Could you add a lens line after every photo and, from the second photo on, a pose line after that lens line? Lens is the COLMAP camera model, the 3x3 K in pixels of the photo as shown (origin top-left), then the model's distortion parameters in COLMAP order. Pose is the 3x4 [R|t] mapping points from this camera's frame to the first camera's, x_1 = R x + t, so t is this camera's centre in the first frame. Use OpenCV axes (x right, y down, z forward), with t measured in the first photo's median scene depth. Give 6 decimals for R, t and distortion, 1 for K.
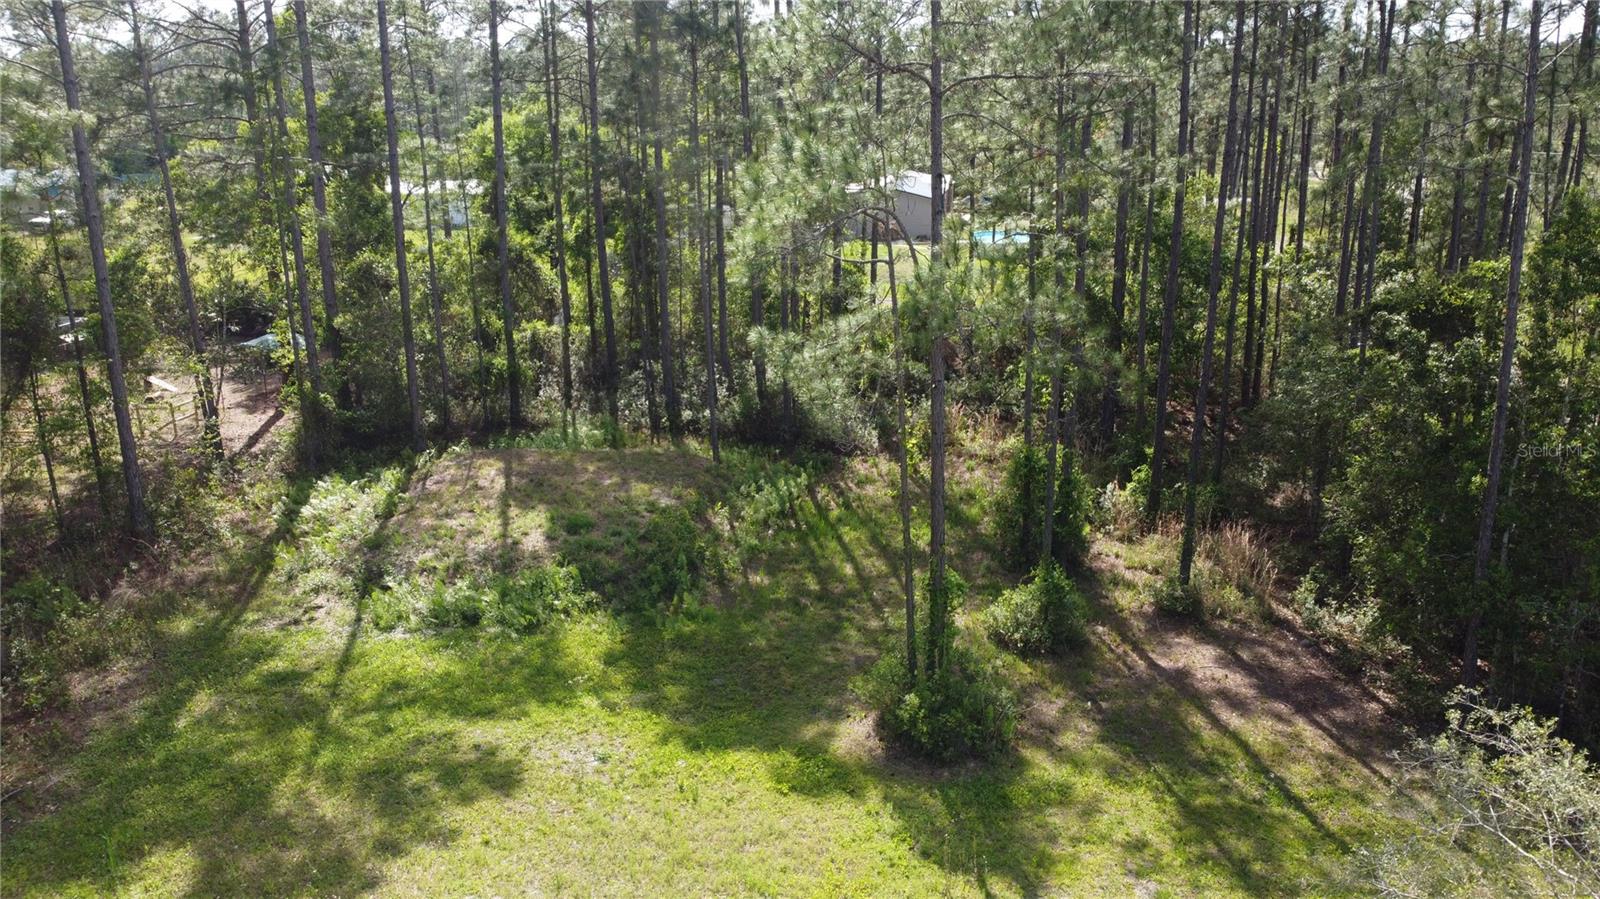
lens RADIAL K [[1209.0, 0, 783.5], [0, 1209.0, 449.8], [0, 0, 1]] dist [0.003092, -0.005811]
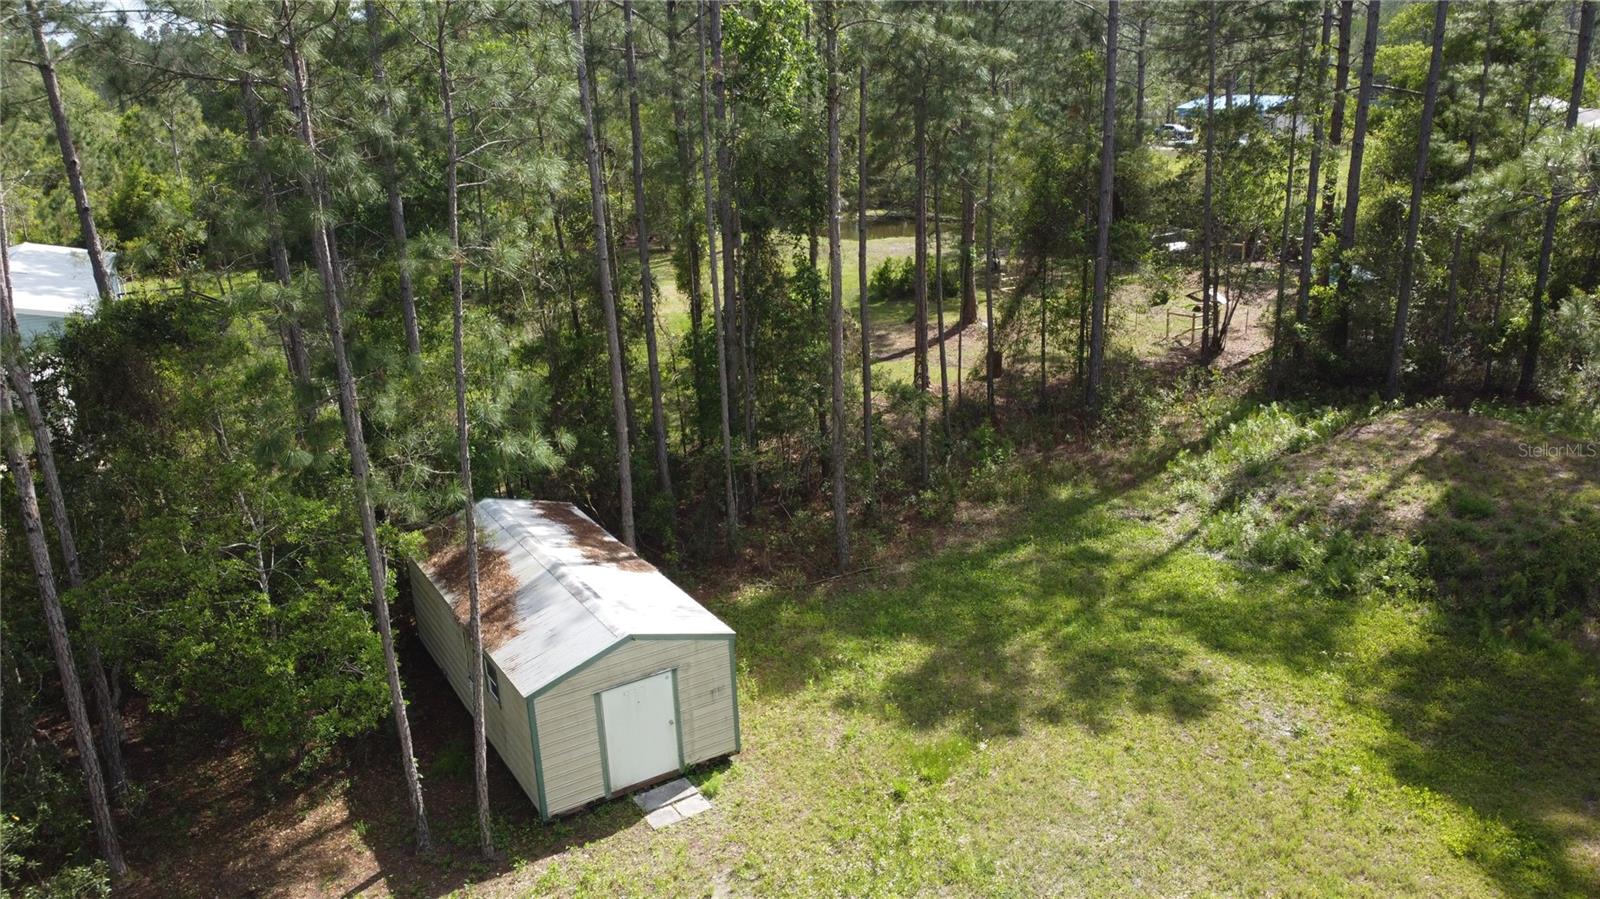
lens RADIAL K [[1209.0, 0, 794.6], [0, 1209.0, 451.9], [0, 0, 1]] dist [0.003092, -0.005811]
pose [[0.593145, 0.238620, -0.768921, 0.237933], [-0.193728, 0.969308, 0.151364, -0.018701], [0.781440, 0.059181, 0.621167, 0.082447]]
